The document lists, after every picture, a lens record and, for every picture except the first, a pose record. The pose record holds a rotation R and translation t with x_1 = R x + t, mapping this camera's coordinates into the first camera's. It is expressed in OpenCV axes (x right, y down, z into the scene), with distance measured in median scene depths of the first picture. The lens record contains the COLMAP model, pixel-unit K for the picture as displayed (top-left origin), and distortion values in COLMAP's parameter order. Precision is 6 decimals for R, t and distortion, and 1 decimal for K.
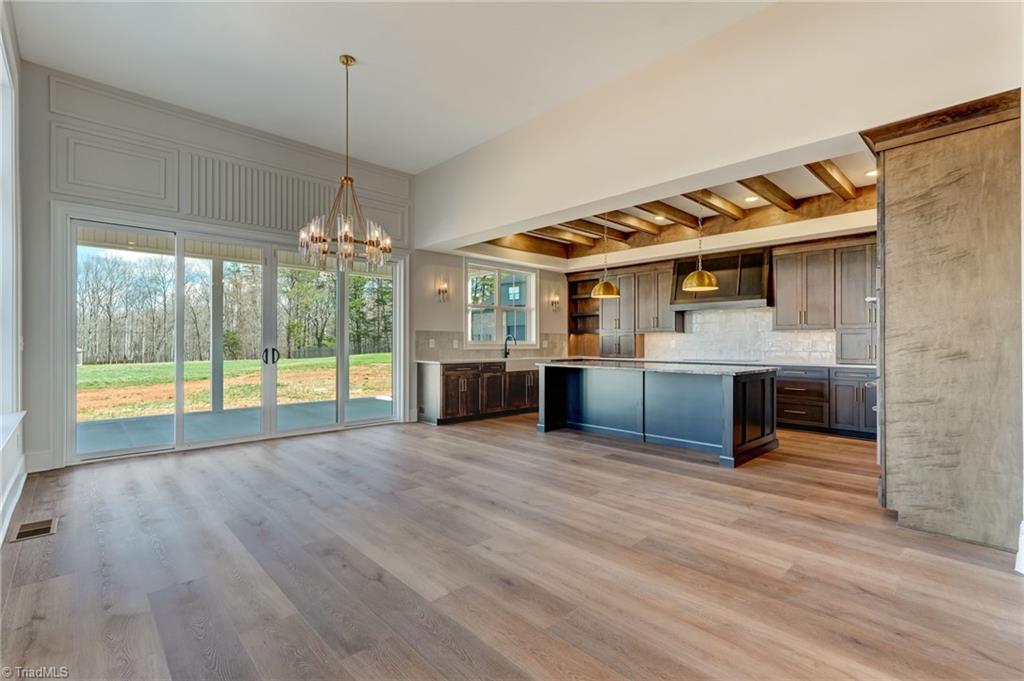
lens RADIAL K [[456.9, 0, 515.0], [0, 456.9, 342.6], [0, 0, 1]] dist [0.001610, 0.000211]
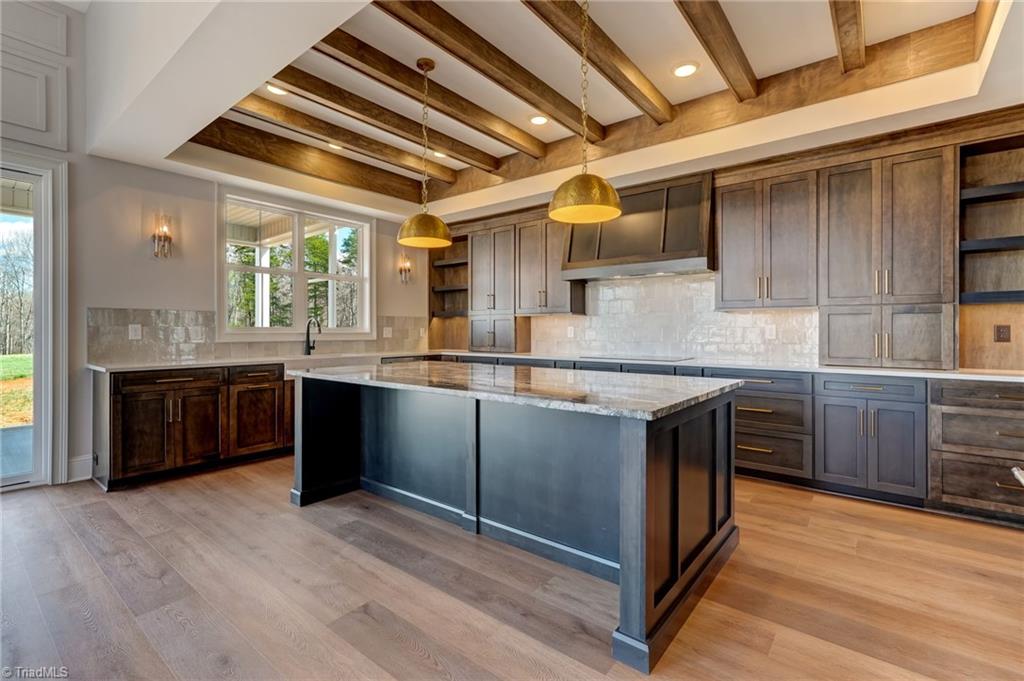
lens RADIAL K [[460.6, 0, 513.1], [0, 460.6, 332.9], [0, 0, 1]] dist [-0.000056, 0.000101]
pose [[0.990894, -0.001903, 0.134629, 0.198965], [0.001191, 0.999985, 0.005369, 0.000729], [-0.134637, -0.005160, 0.990881, 0.399920]]
